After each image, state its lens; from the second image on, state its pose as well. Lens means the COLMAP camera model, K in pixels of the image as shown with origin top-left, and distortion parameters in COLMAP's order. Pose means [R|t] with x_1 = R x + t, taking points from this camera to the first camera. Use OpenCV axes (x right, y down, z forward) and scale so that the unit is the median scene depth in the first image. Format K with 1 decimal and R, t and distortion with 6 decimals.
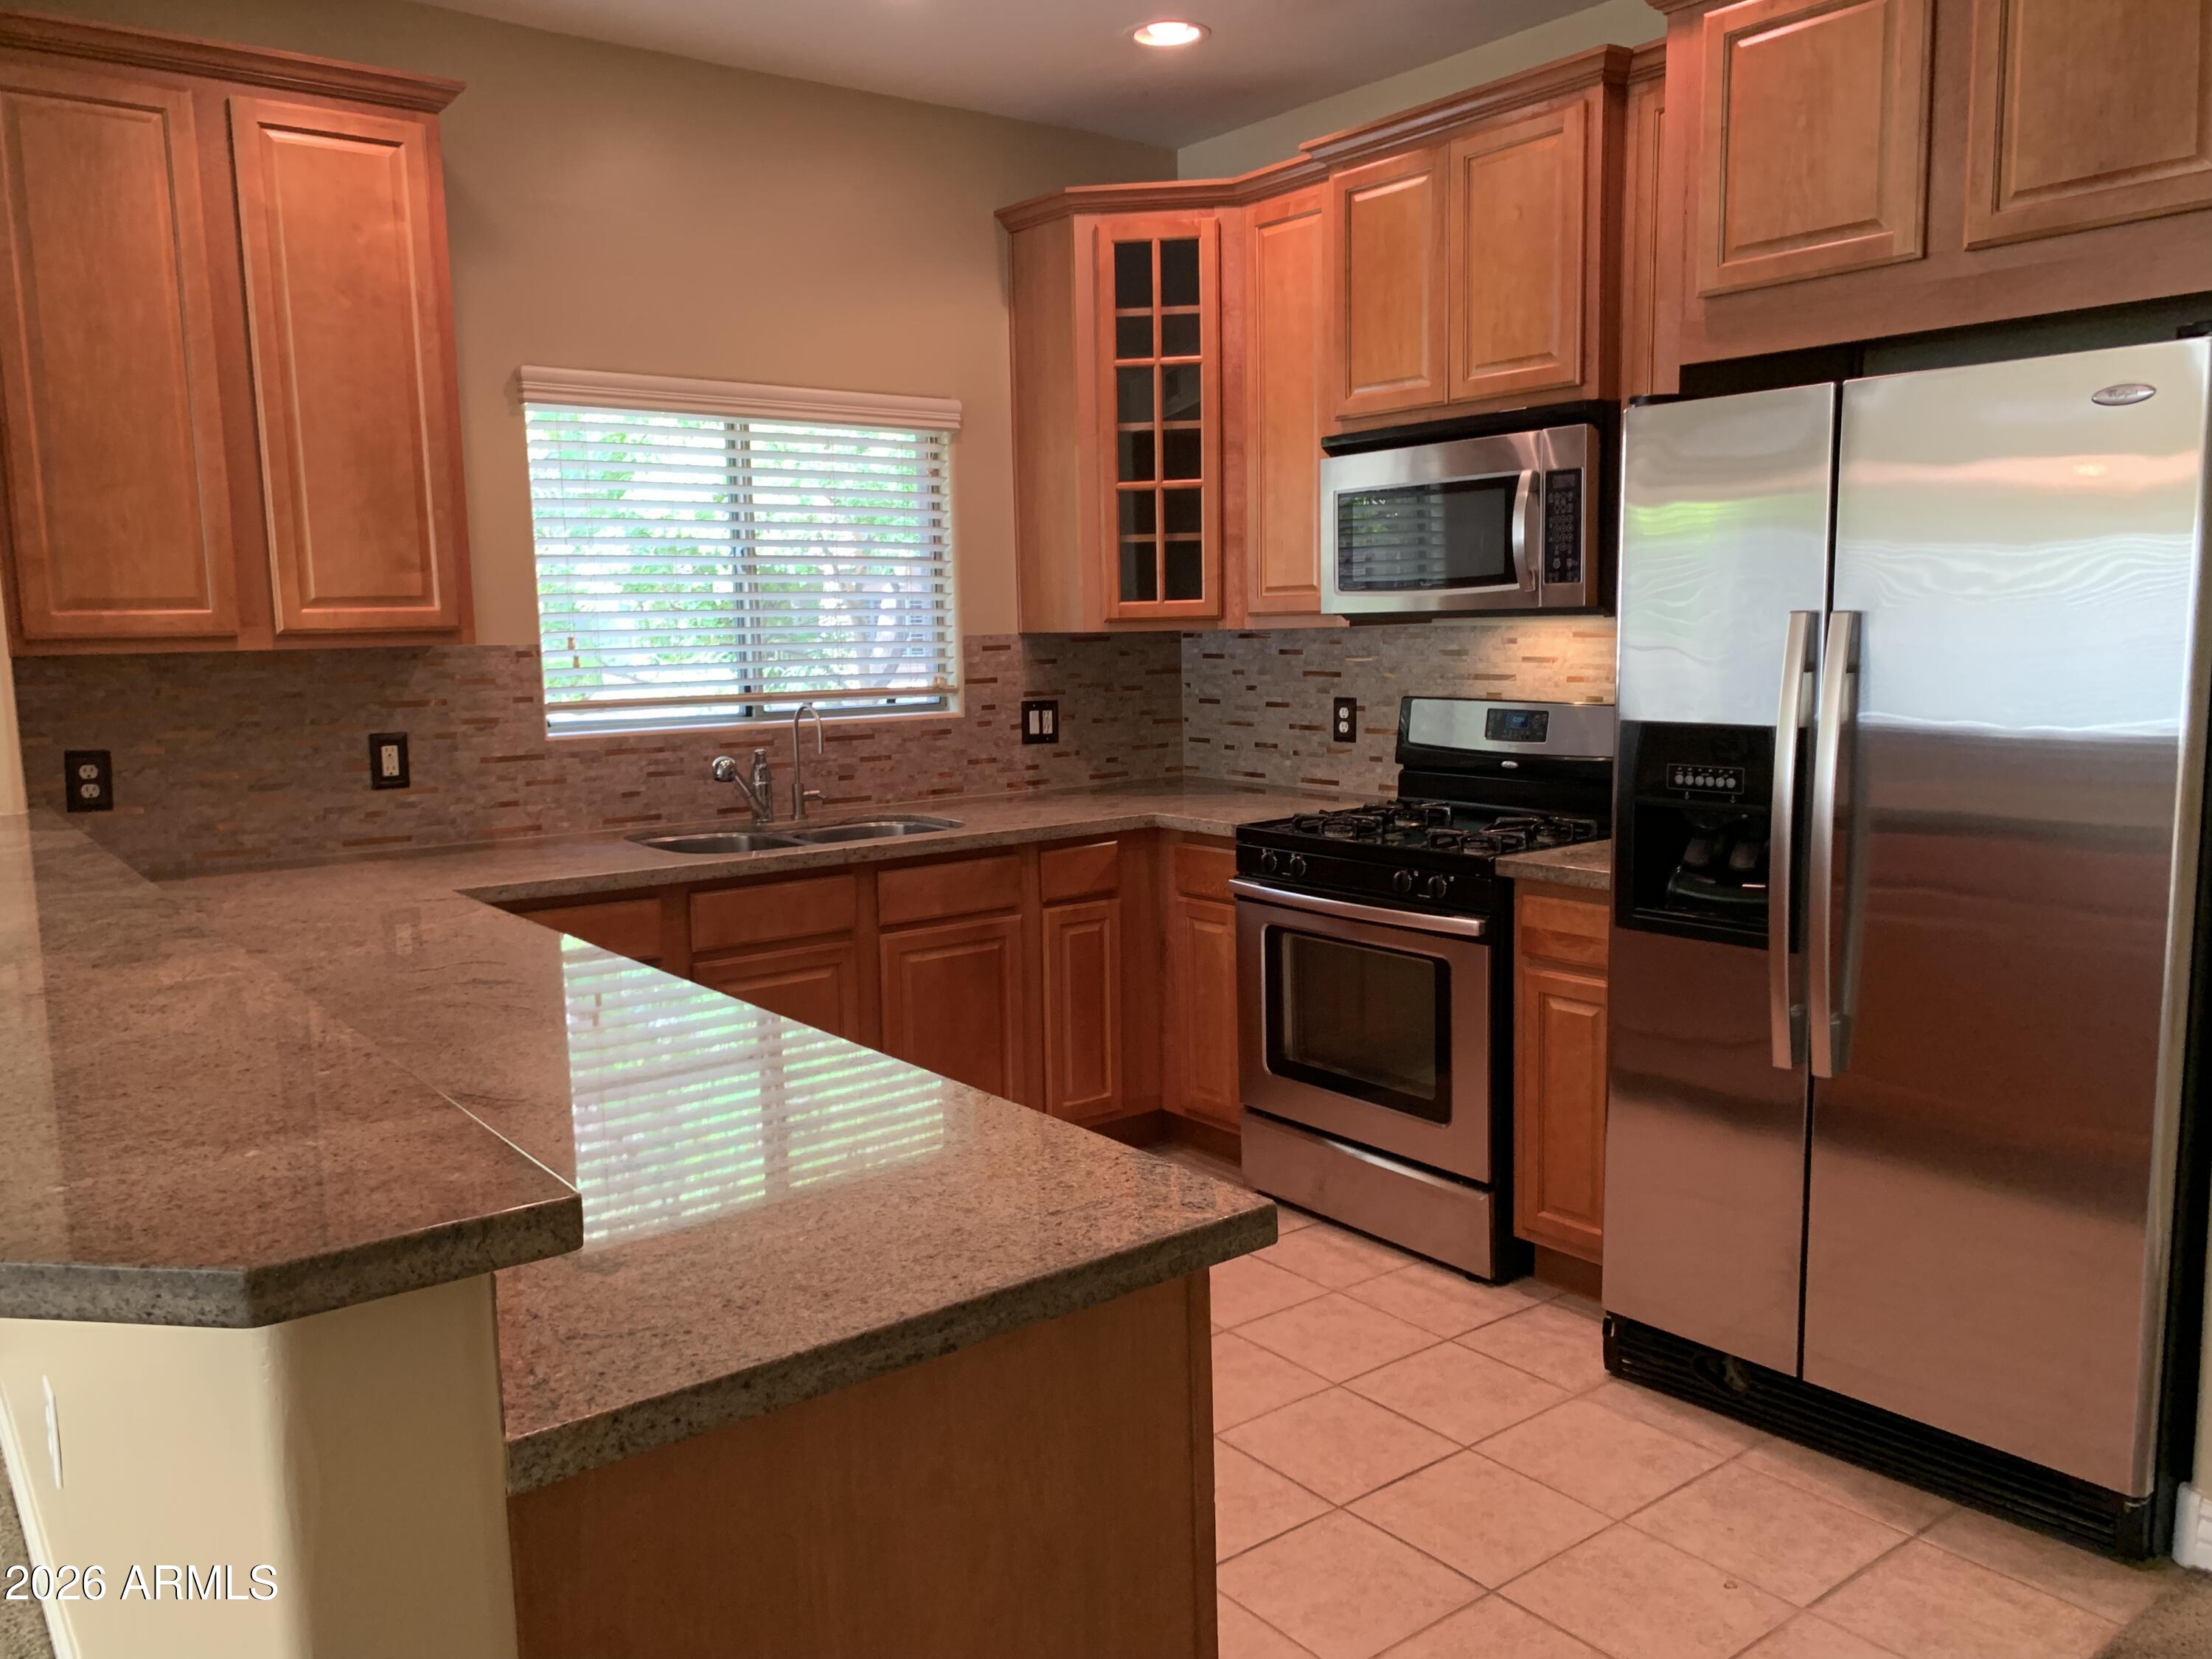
lens RADIAL K [[1676.7, 0, 1155.7], [0, 1676.7, 882.1], [0, 0, 1]] dist [0.018202, -0.060484]
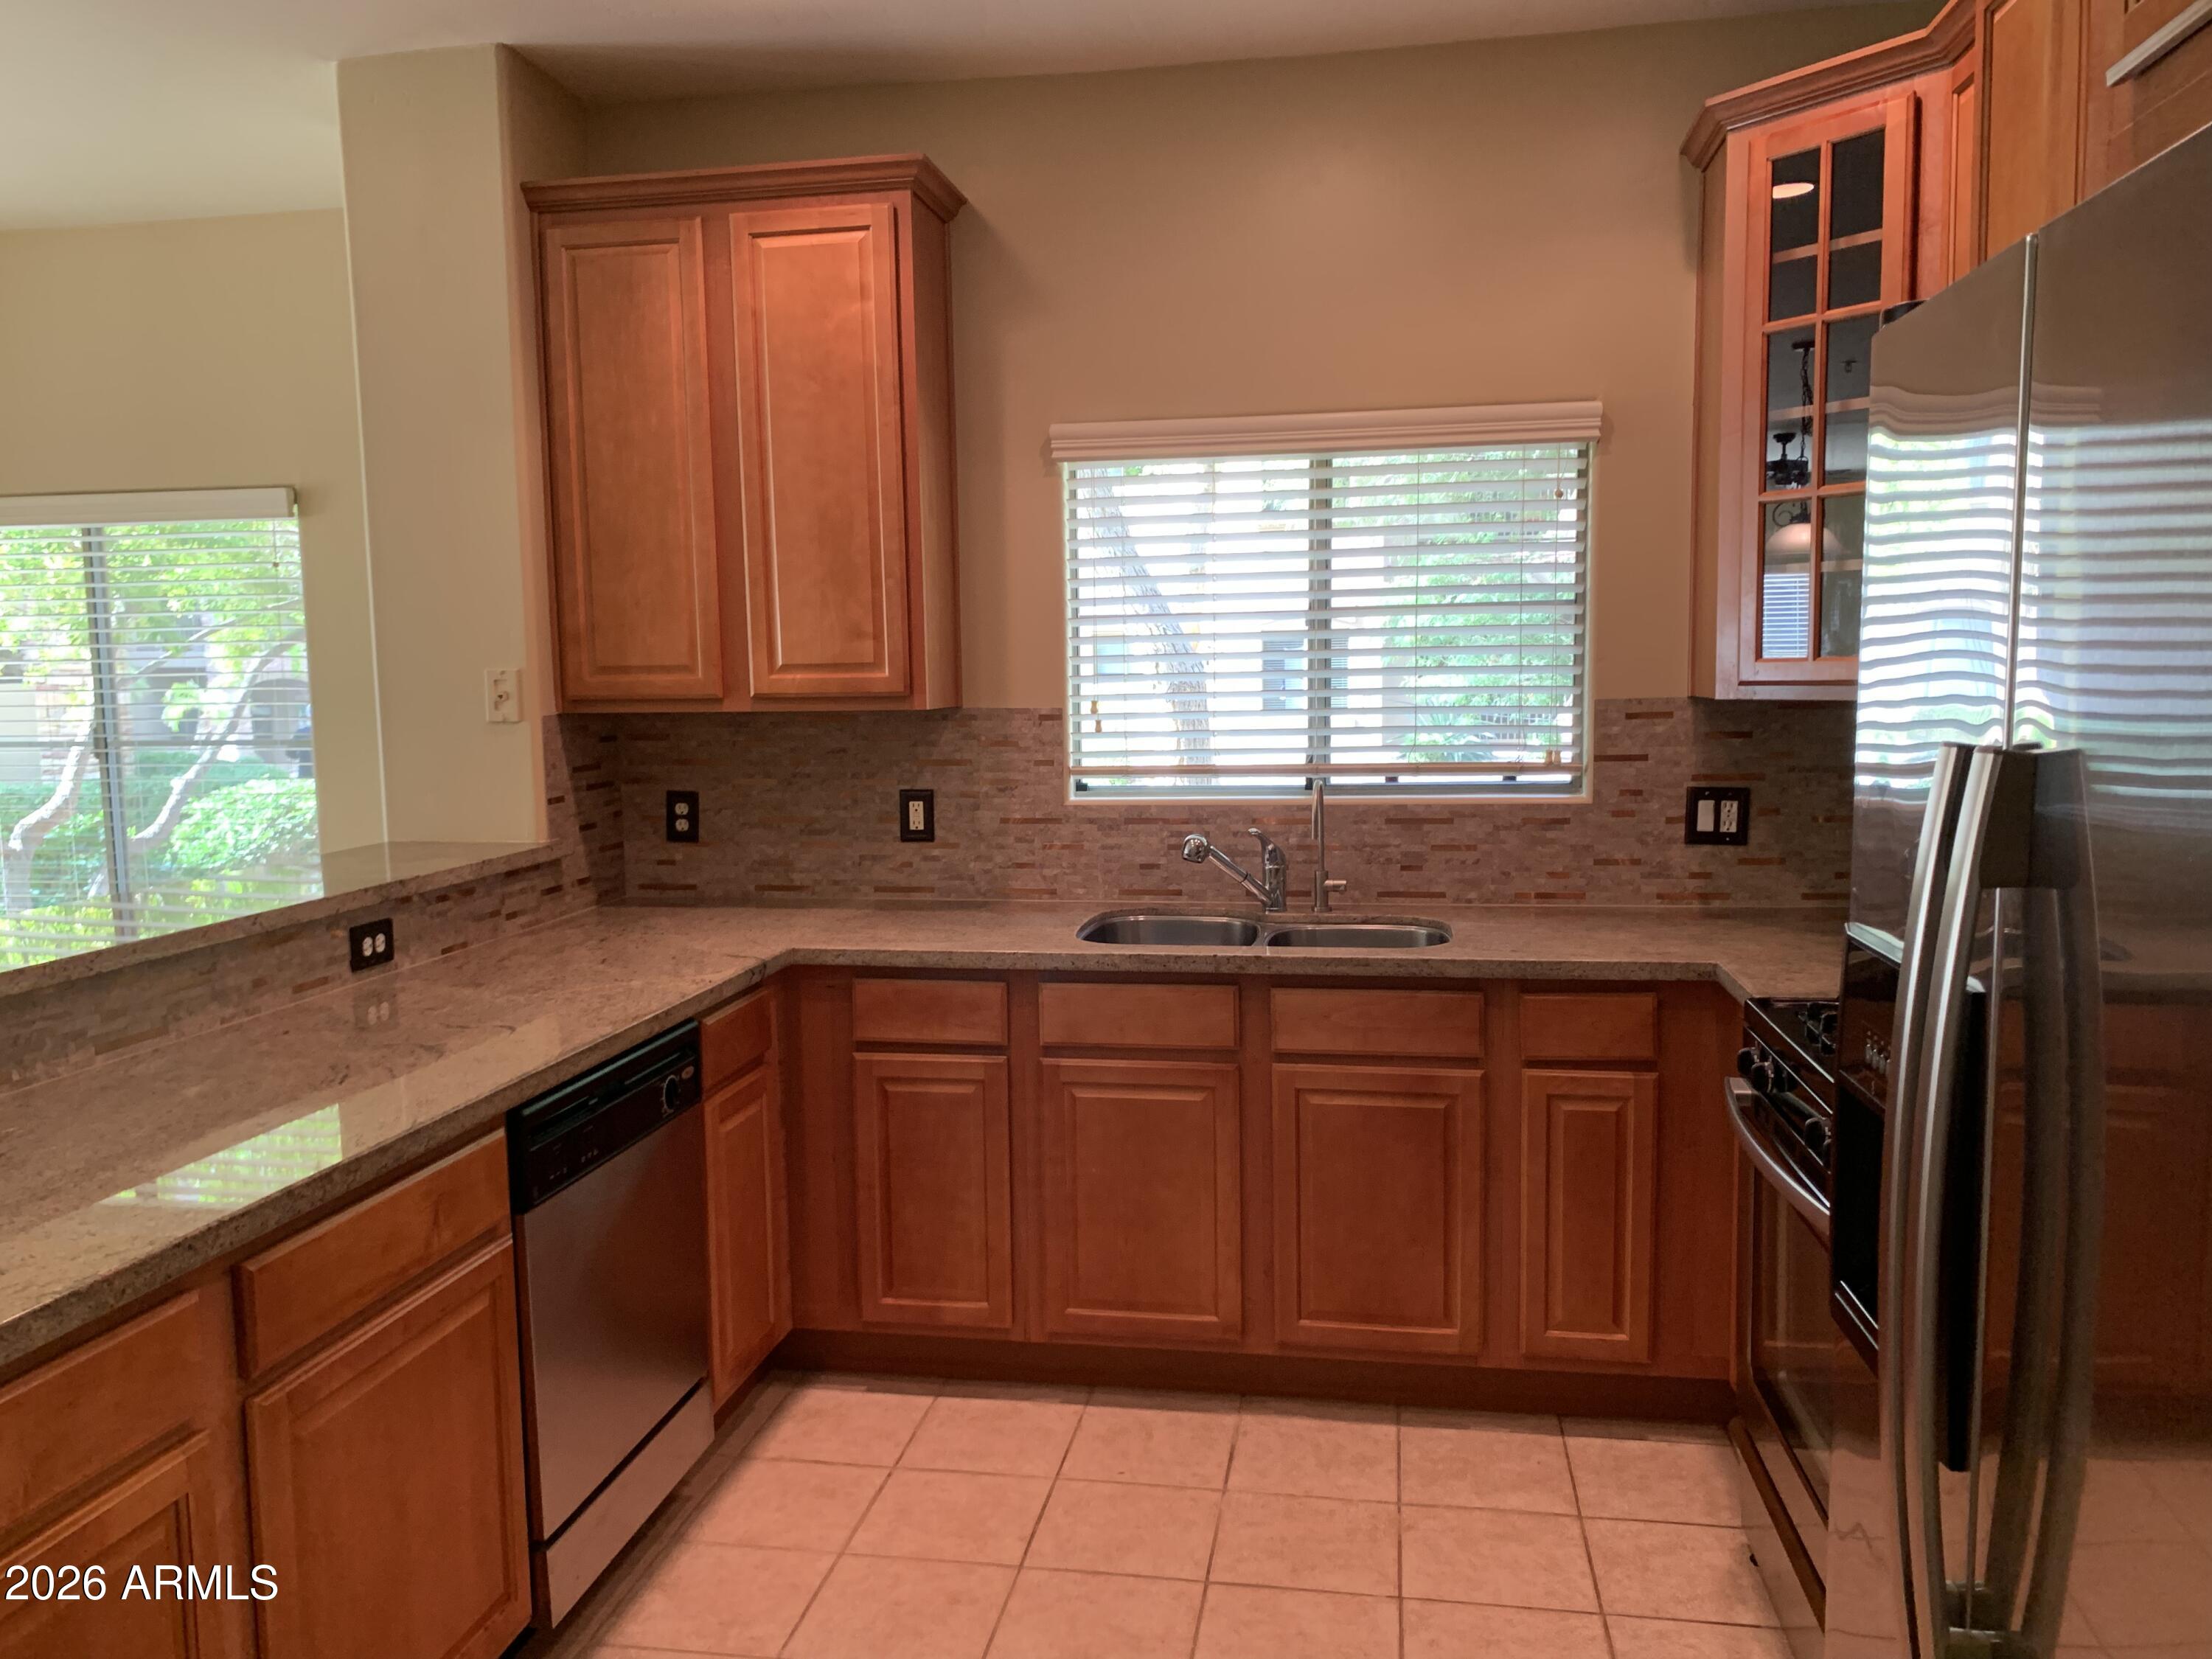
lens RADIAL K [[1676.7, 0, 1073.7], [0, 1676.7, 871.9], [0, 0, 1]] dist [0.018202, -0.060484]
pose [[0.653699, 0.096663, -0.750556, 0.368568], [-0.111478, 0.993289, 0.030832, -0.074265], [0.748499, 0.063515, 0.660087, 0.353333]]
